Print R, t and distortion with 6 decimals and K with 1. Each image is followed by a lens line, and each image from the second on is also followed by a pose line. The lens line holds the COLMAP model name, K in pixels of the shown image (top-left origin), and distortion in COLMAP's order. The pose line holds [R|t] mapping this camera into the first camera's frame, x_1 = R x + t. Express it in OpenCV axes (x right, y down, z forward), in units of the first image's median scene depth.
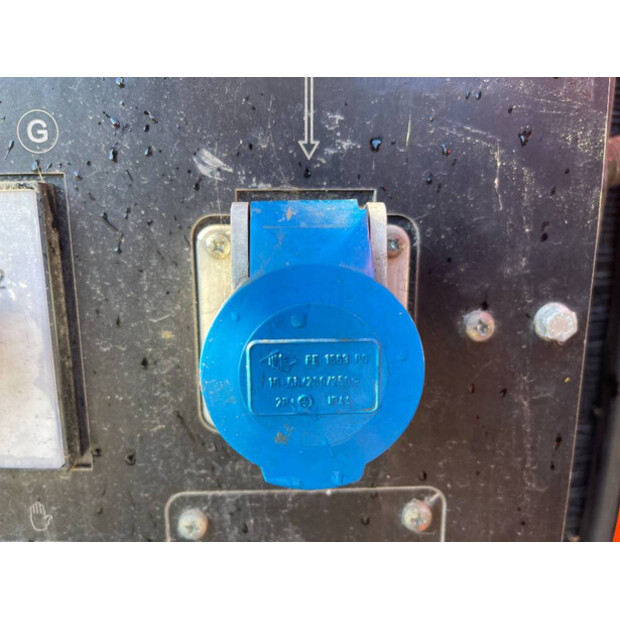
lens RADIAL K [[493.7, 0, 310.0], [0, 493.7, 310.0], [0, 0, 1]] dist [-0.003267, -0.002411]
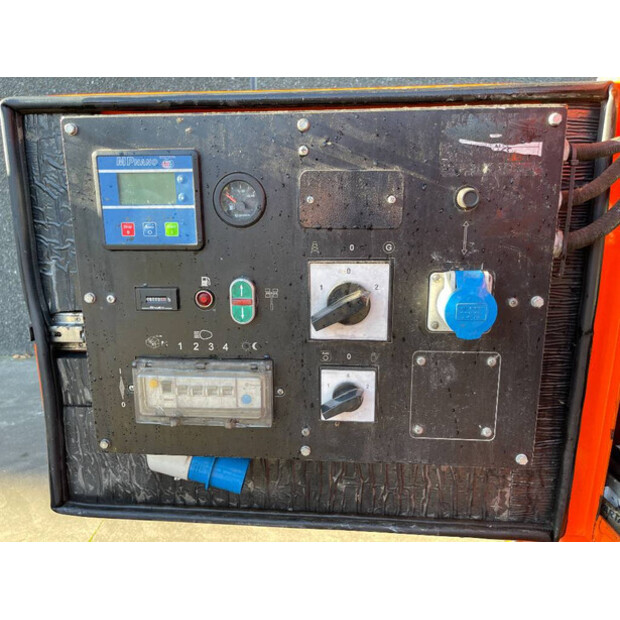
lens RADIAL K [[472.2, 0, 307.5], [0, 472.2, 306.0], [0, 0, 1]] dist [0.053725, -0.059043]
pose [[0.993496, 0.021103, -0.111896, -0.705598], [-0.019203, 0.999653, 0.018028, 0.024347], [0.112238, -0.015762, 0.993556, -2.447247]]
